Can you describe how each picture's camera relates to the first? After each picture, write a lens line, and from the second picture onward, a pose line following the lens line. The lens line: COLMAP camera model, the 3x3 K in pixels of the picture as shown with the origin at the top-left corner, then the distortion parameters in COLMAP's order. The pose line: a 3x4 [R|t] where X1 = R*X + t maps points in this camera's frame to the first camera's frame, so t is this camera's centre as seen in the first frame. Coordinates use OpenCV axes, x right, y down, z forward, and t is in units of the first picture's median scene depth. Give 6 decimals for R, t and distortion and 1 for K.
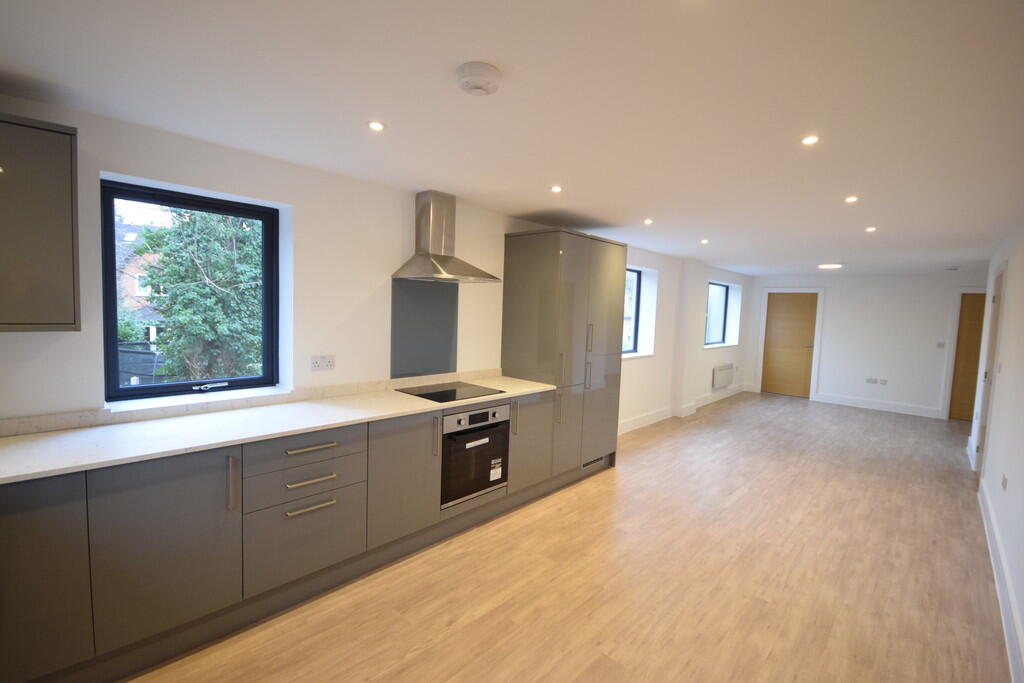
lens RADIAL K [[446.6, 0, 507.6], [0, 446.6, 339.8], [0, 0, 1]] dist [0.025399, -0.019452]
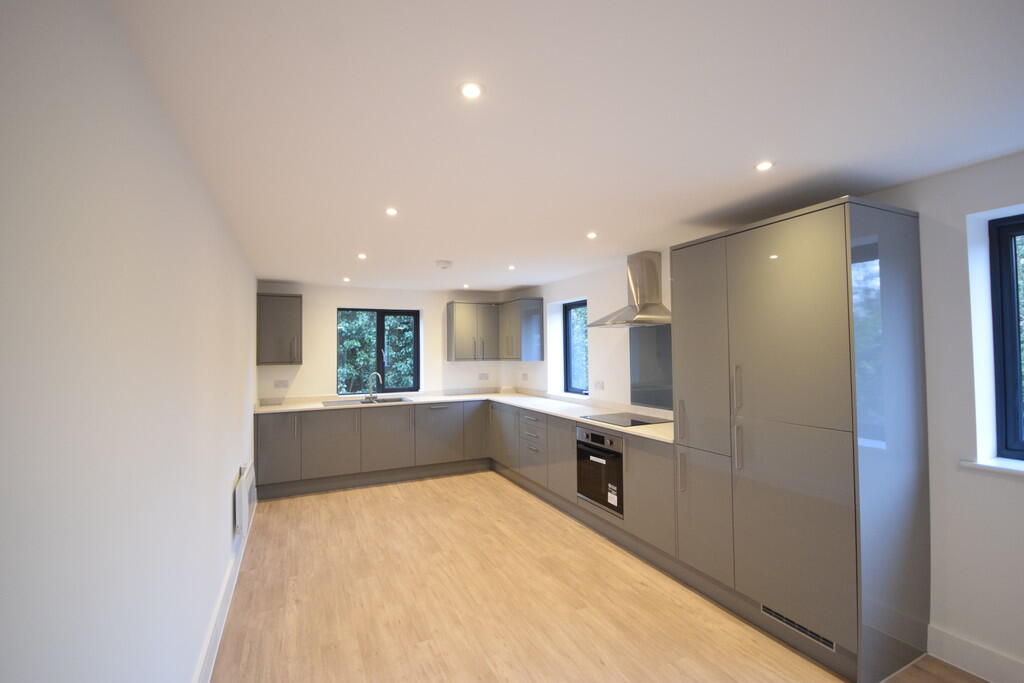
lens RADIAL K [[446.6, 0, 507.6], [0, 446.6, 339.8], [0, 0, 1]] dist [0.025399, -0.019452]
pose [[-0.360888, -0.057769, -0.930818, 1.129915], [-0.067153, 0.997099, -0.035847, -0.030439], [0.930188, 0.049571, -0.363720, 1.170609]]
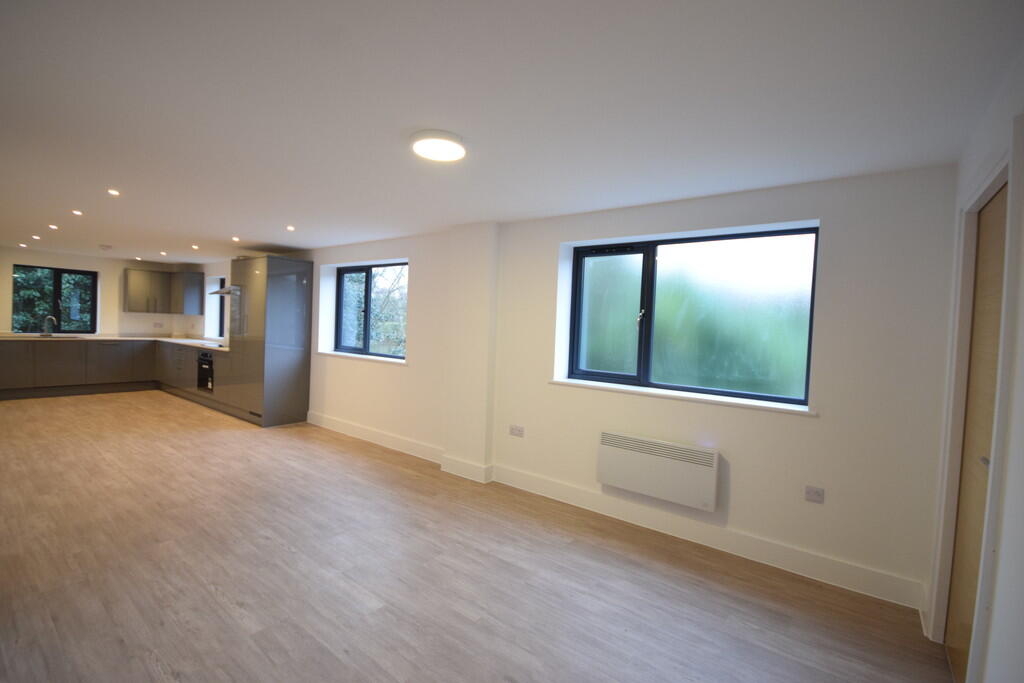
lens RADIAL K [[446.6, 0, 507.6], [0, 446.6, 339.8], [0, 0, 1]] dist [0.025399, -0.019452]
pose [[0.108840, 0.002411, -0.994056, 2.274222], [-0.103657, 0.994573, -0.008938, -0.038818], [0.988640, 0.104014, 0.108499, 2.182737]]
